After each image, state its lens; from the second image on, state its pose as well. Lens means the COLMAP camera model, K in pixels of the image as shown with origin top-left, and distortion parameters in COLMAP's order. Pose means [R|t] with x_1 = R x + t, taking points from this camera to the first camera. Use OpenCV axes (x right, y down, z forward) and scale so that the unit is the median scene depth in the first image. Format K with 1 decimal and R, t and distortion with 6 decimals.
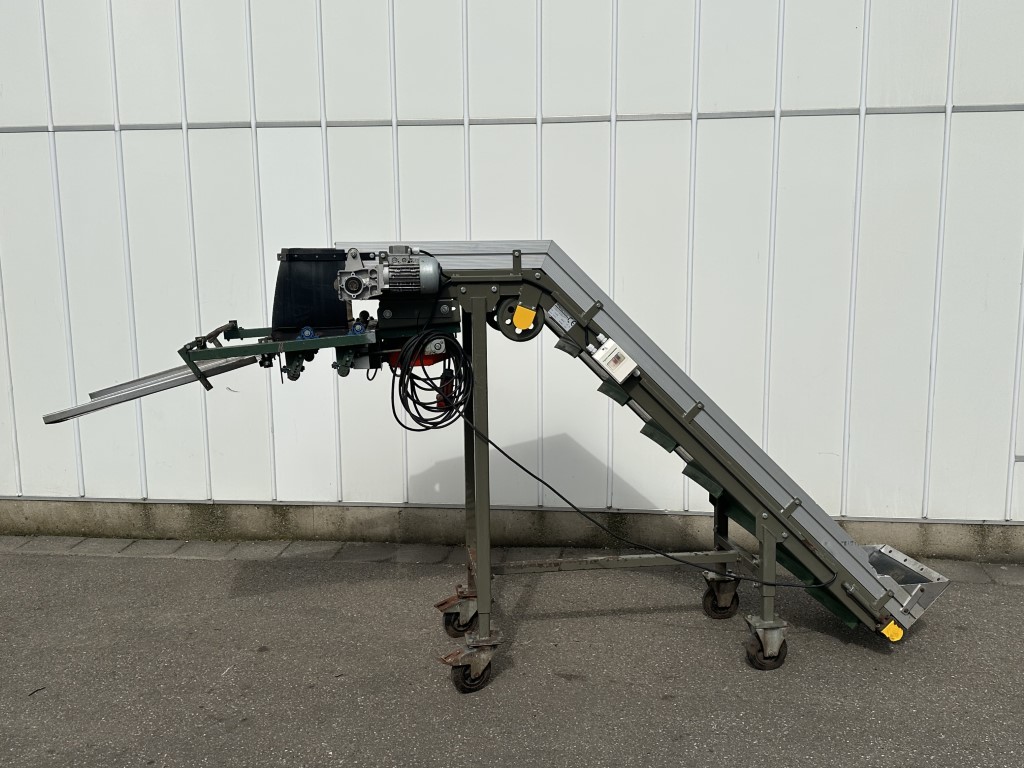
lens RADIAL K [[959.9, 0, 512.5], [0, 959.9, 421.3], [0, 0, 1]] dist [0.004122, 0.001668]
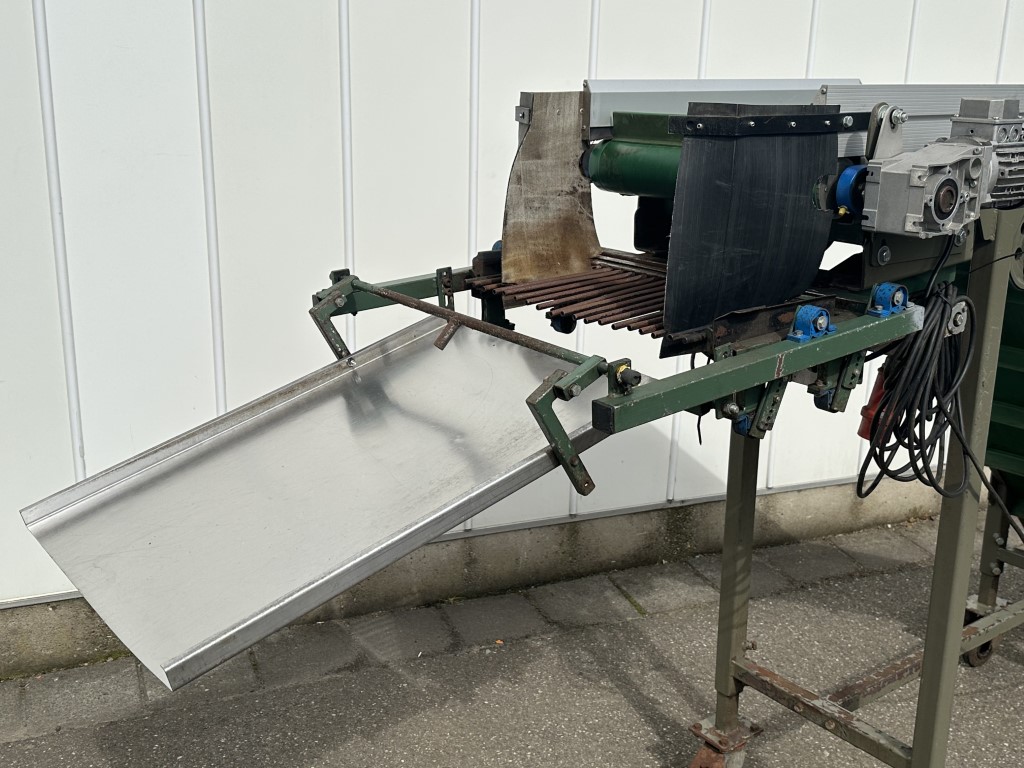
lens RADIAL K [[1121.1, 0, 512.0], [0, 1121.1, 384.0], [0, 0, 1]] dist [0.017693, -0.011918]
pose [[0.866303, -0.109023, 0.487476, -0.349983], [0.060844, 0.991655, 0.113655, -0.079564], [-0.495799, -0.068800, 0.865708, 0.413947]]
